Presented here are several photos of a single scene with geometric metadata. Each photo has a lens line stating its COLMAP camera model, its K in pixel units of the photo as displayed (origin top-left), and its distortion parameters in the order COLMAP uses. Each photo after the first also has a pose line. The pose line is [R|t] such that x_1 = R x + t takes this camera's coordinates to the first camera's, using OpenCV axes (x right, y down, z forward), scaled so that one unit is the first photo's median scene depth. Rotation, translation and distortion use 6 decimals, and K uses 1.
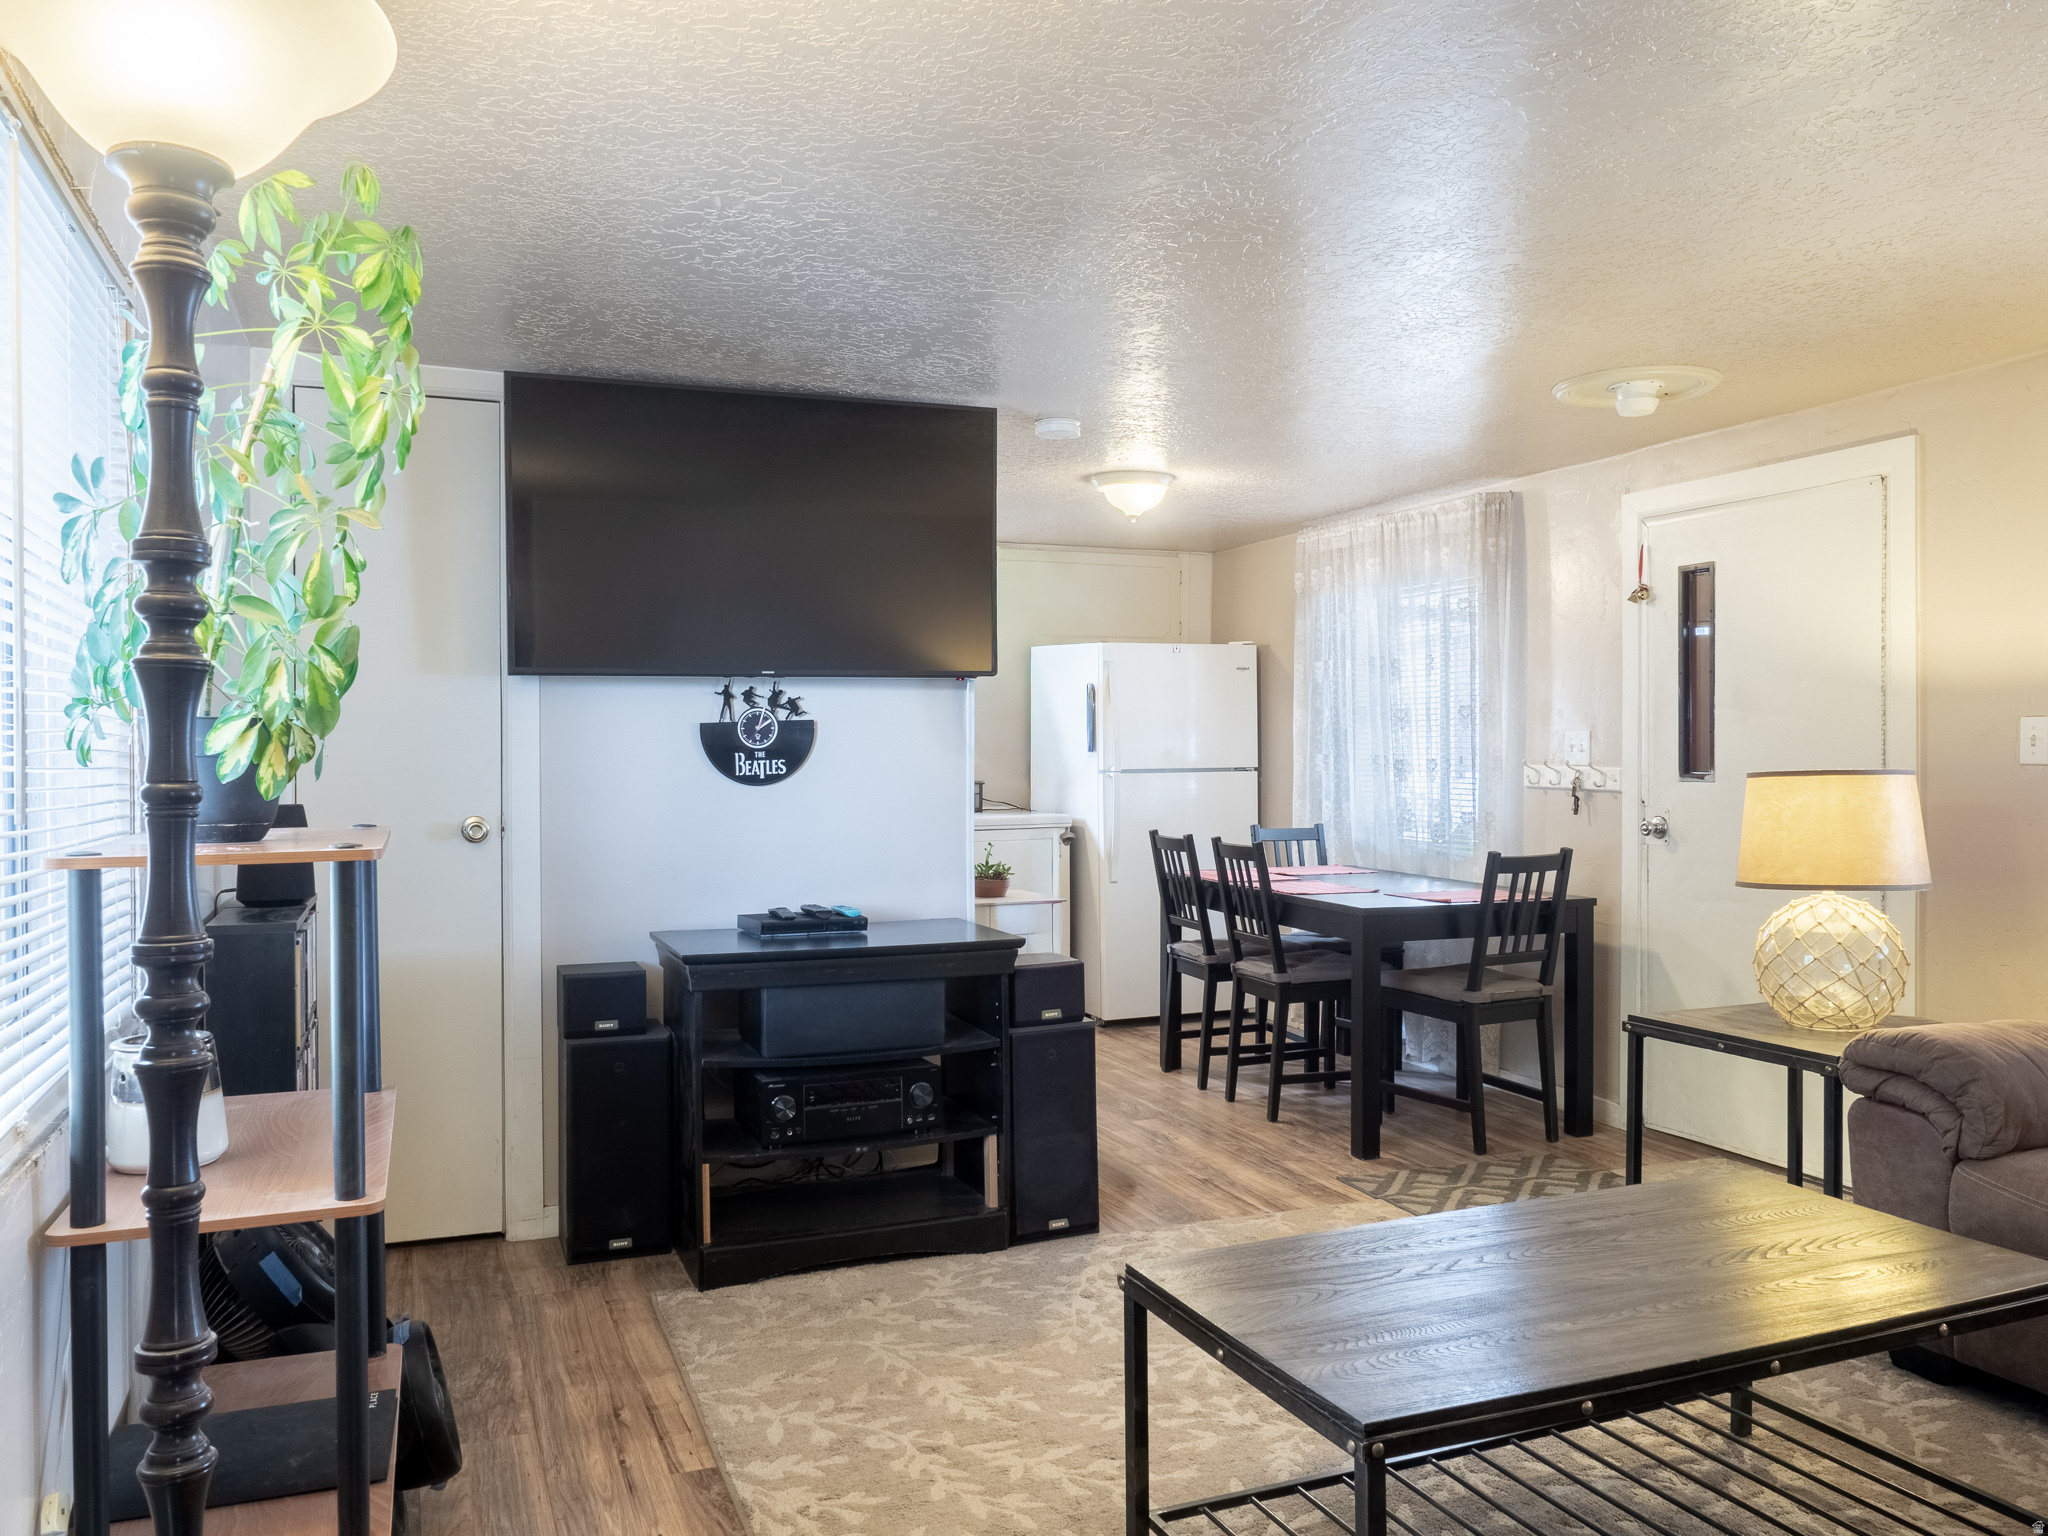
lens RADIAL K [[1509.7, 0, 1014.2], [0, 1509.7, 771.1], [0, 0, 1]] dist [-0.015095, 0.006279]
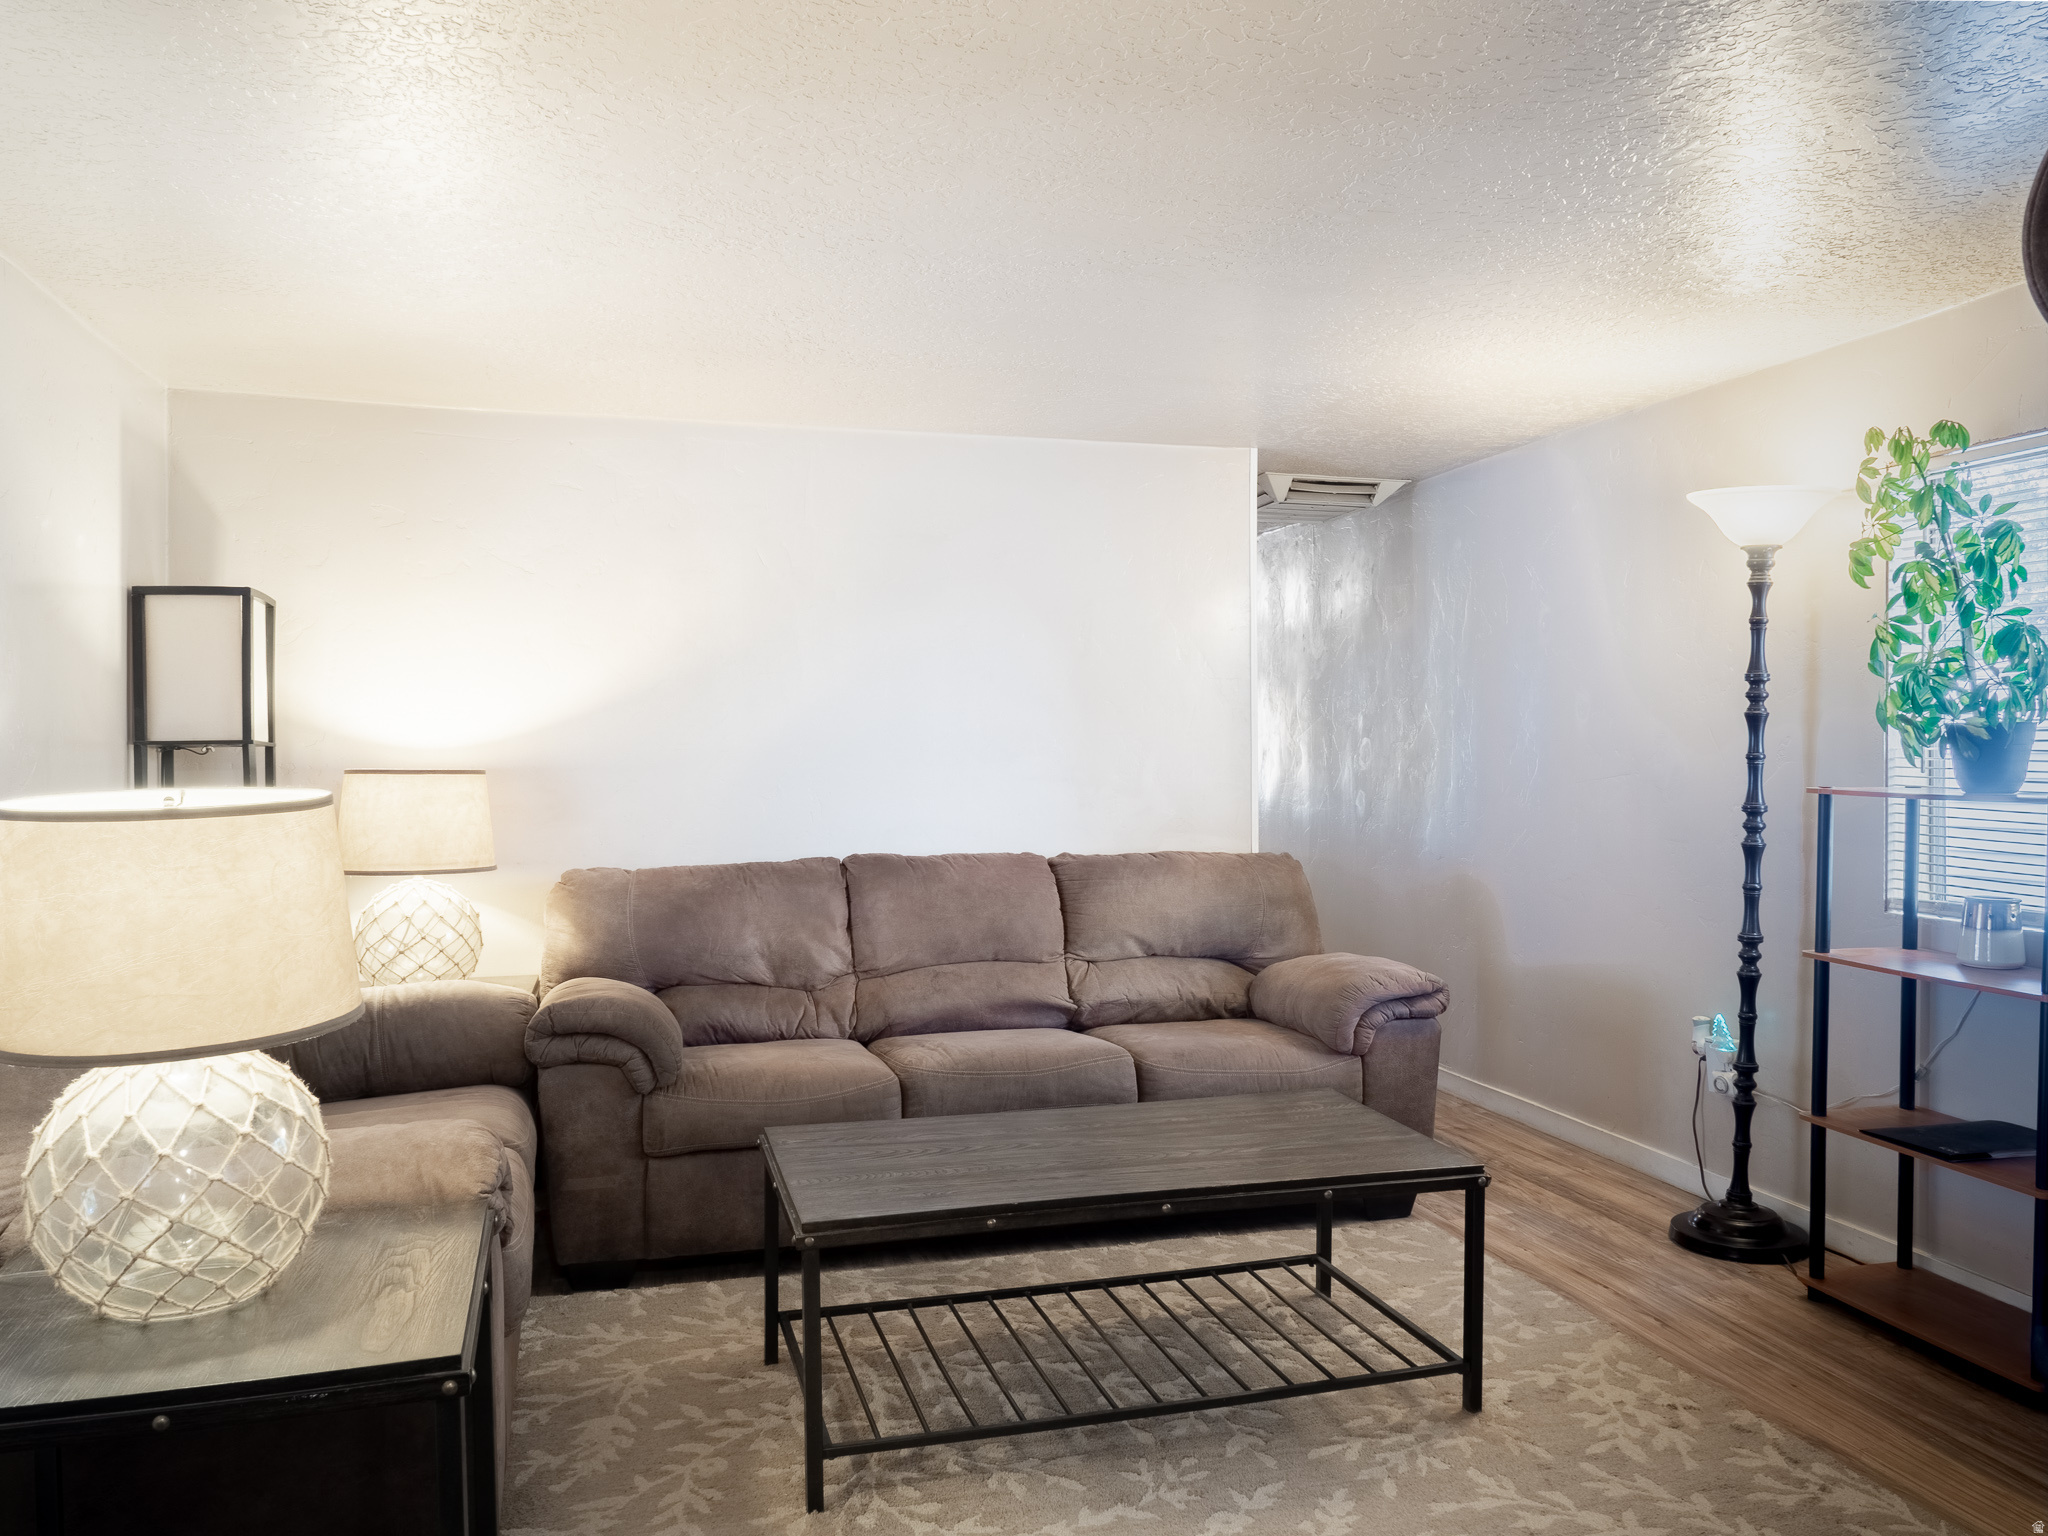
lens RADIAL K [[1509.7, 0, 1014.2], [0, 1509.7, 771.1], [0, 0, 1]] dist [-0.015095, 0.006279]
pose [[-0.993915, 0.005343, 0.110019, 0.293268], [0.008536, 0.999555, 0.028576, -0.027934], [-0.109817, 0.029341, -0.993519, 2.077277]]
